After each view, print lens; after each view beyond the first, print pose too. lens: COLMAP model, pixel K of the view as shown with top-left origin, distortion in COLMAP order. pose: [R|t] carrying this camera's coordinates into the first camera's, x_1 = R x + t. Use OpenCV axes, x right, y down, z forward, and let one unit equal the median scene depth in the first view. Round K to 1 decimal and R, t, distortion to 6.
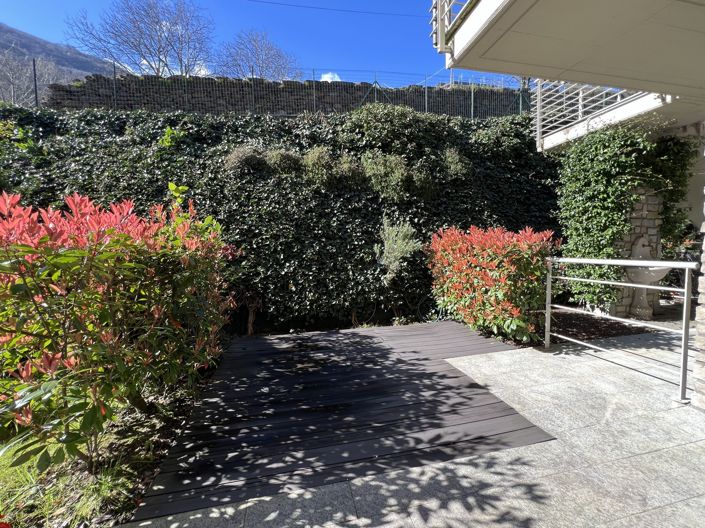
lens RADIAL K [[288.6, 0, 350.4], [0, 288.6, 265.3], [0, 0, 1]] dist [0.000640, -0.000092]
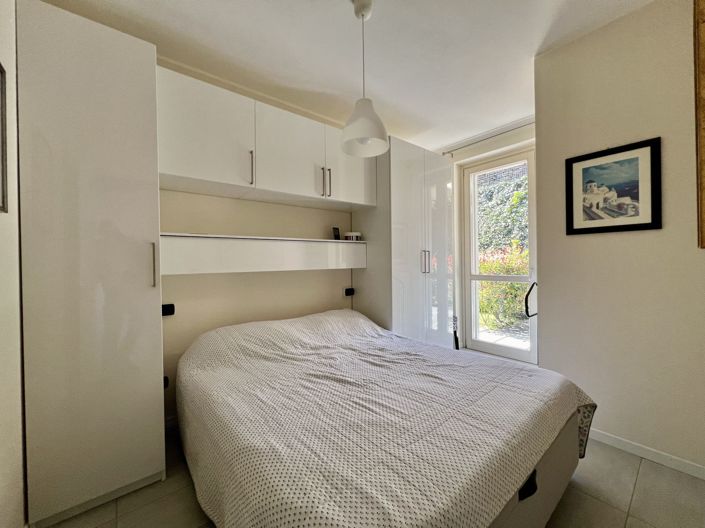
lens RADIAL K [[283.4, 0, 350.7], [0, 283.4, 262.9], [0, 0, 1]] dist [-0.001294, -0.000091]
pose [[0.459707, 0.011933, -0.887990, 1.078133], [-0.051857, 0.998564, -0.013427, 0.055543], [0.886555, 0.052221, 0.459666, -1.608022]]
